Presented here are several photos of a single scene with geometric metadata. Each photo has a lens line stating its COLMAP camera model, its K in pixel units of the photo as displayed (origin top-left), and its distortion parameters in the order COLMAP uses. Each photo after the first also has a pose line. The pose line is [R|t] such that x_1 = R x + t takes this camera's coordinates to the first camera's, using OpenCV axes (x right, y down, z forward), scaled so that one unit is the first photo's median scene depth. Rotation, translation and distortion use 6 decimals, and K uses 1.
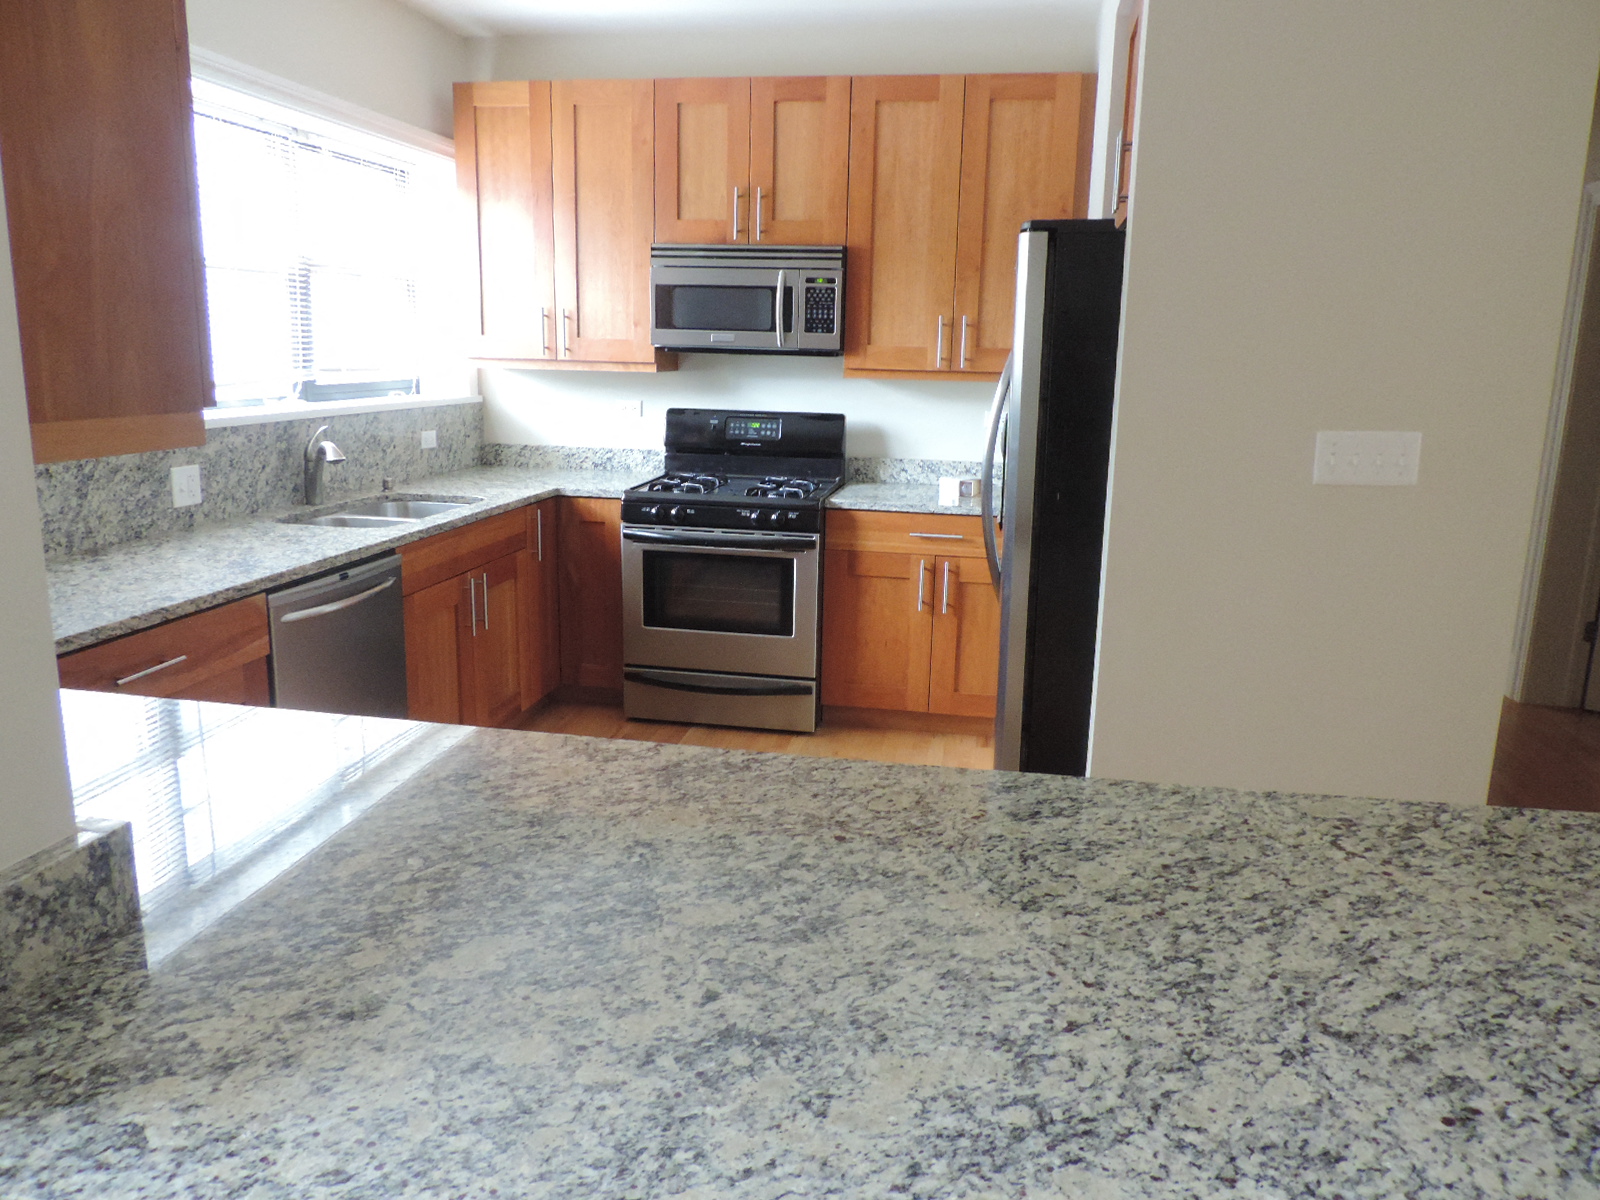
lens RADIAL K [[1150.5, 0, 800.0], [0, 1150.5, 600.0], [0, 0, 1]] dist [-0.009831, -0.001665]
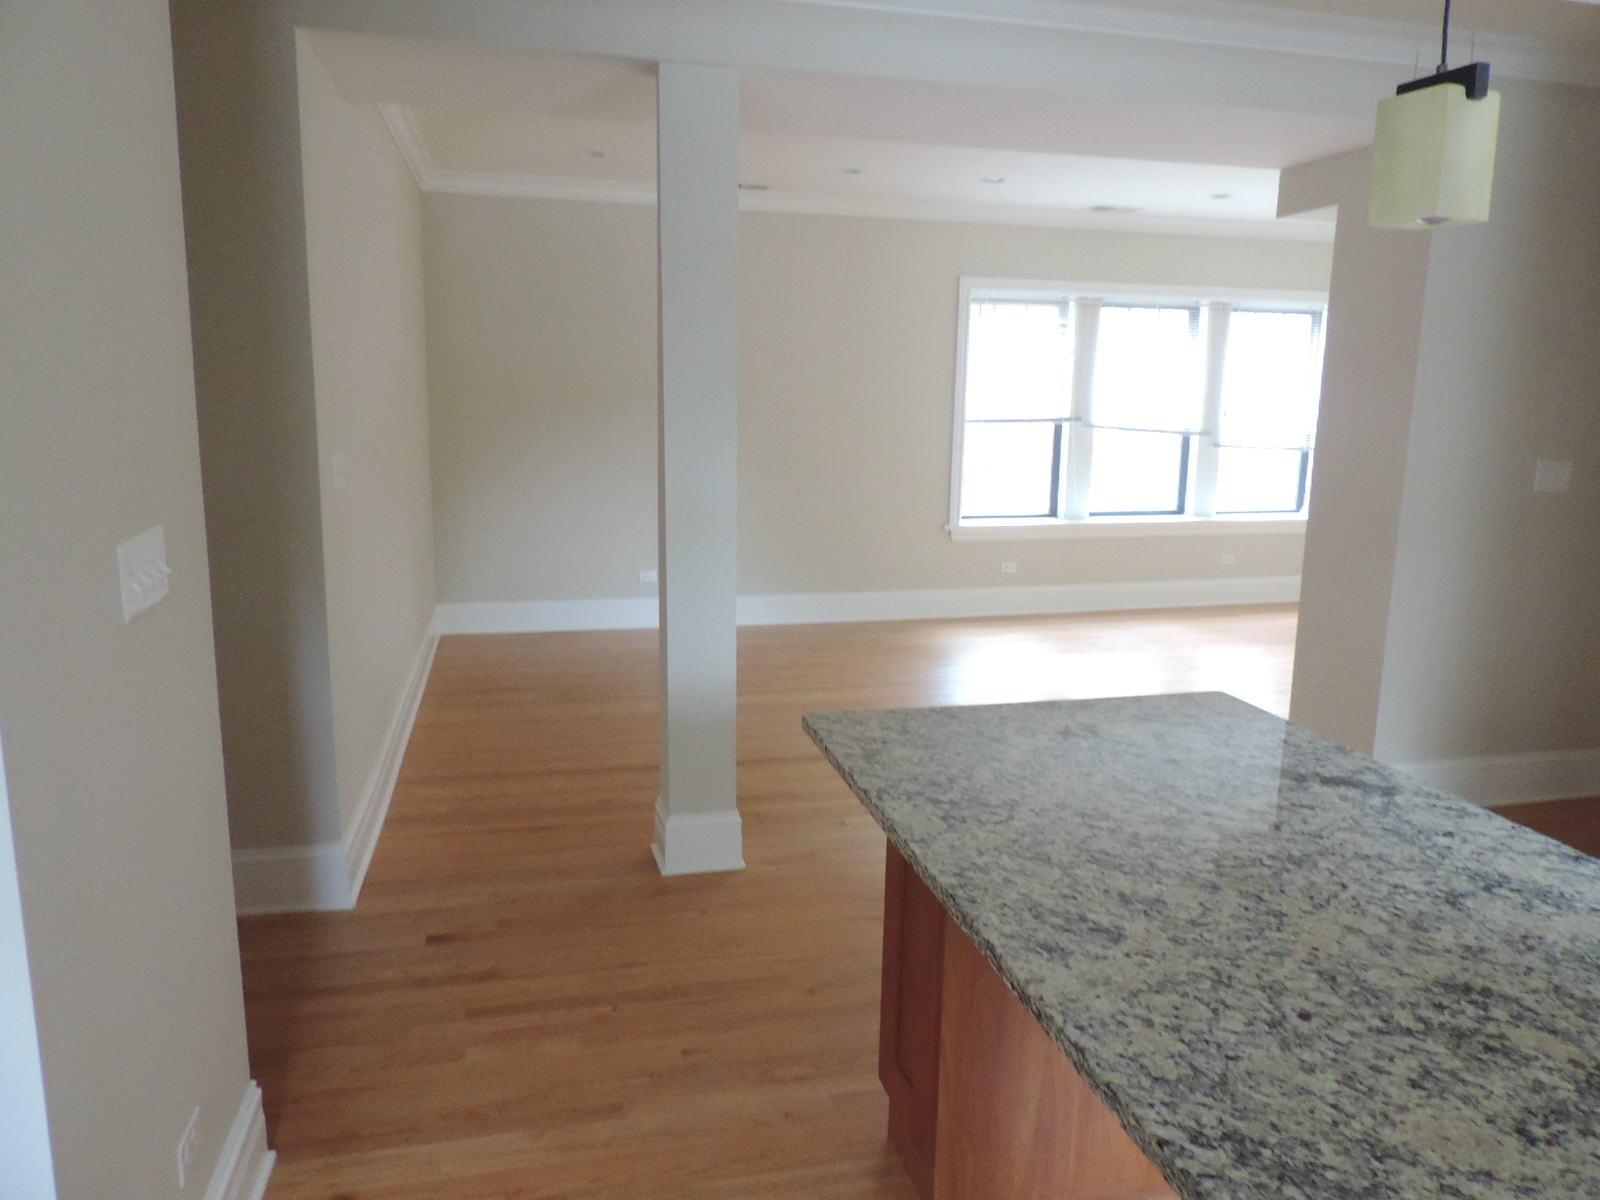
lens RADIAL K [[1150.5, 0, 800.0], [0, 1150.5, 600.0], [0, 0, 1]] dist [-0.009831, -0.001665]
pose [[-0.419982, -0.195543, 0.886216, -0.605469], [0.167258, 0.943106, 0.287360, -0.486624], [-0.891986, 0.268913, -0.363382, 1.797242]]
